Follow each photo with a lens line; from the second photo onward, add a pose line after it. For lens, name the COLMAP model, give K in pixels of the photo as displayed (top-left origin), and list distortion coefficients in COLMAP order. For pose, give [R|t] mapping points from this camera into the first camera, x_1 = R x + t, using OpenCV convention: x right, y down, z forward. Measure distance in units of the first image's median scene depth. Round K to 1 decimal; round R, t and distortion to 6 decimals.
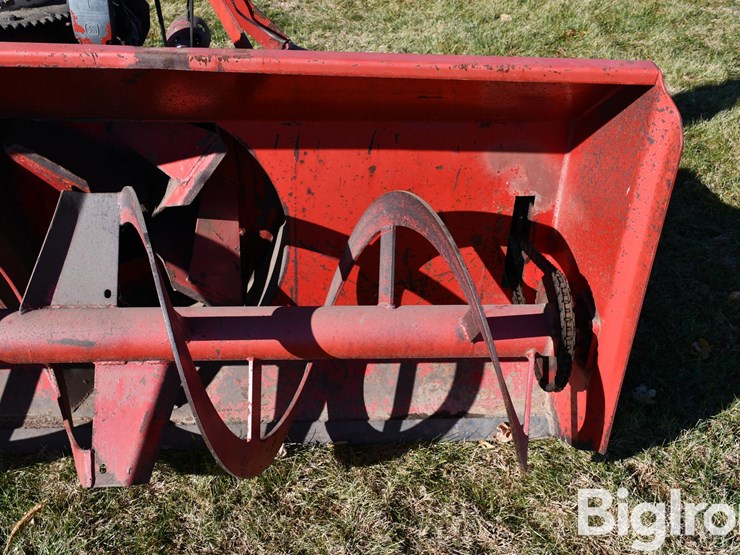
lens RADIAL K [[917.7, 0, 370.0], [0, 917.7, 277.5], [0, 0, 1]] dist [0.025599, 0.028152]
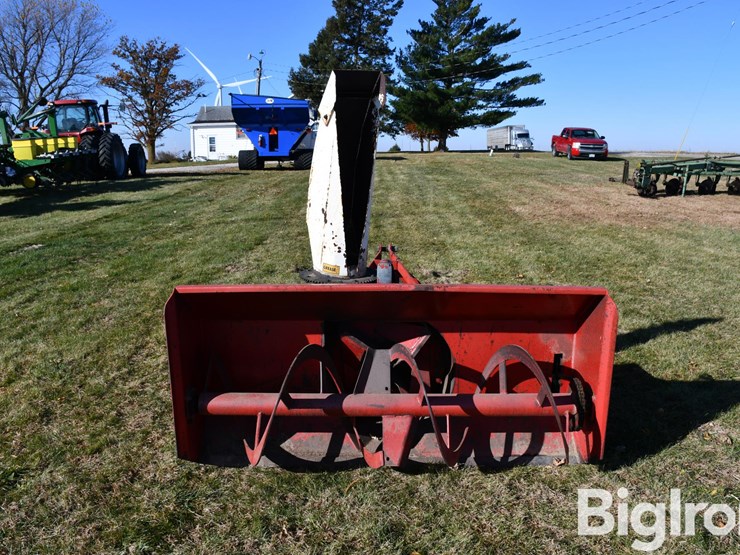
lens RADIAL K [[649.2, 0, 366.1], [0, 649.2, 287.5], [0, 0, 1]] dist [-0.154819, 0.114241]
pose [[0.995438, -0.021269, -0.093015, -0.161417], [-0.011228, 0.941954, -0.335554, 0.306711], [0.094753, 0.335067, 0.937418, -0.615087]]
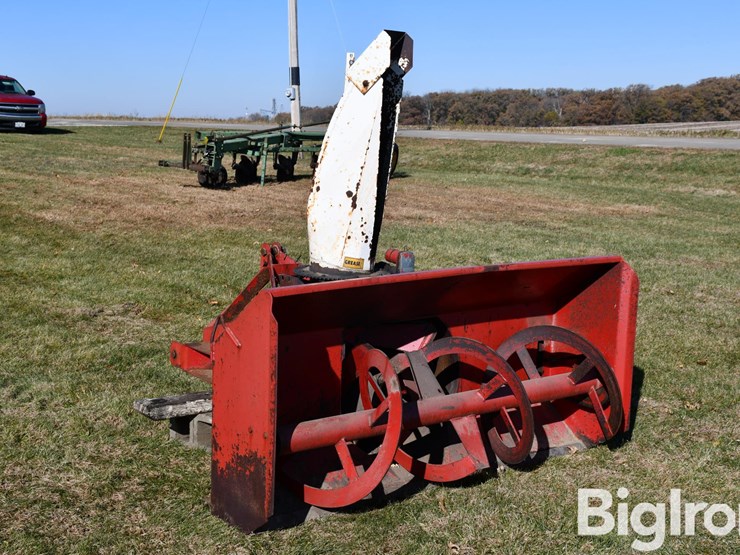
lens RADIAL K [[1178.6, 0, 370.0], [0, 1178.6, 277.5], [0, 0, 1]] dist [0.172176, -0.004740]
pose [[0.821081, -0.107917, 0.560517, -1.744499], [0.320829, 0.899432, -0.296802, 0.491222], [-0.472117, 0.423529, 0.773129, -1.033704]]
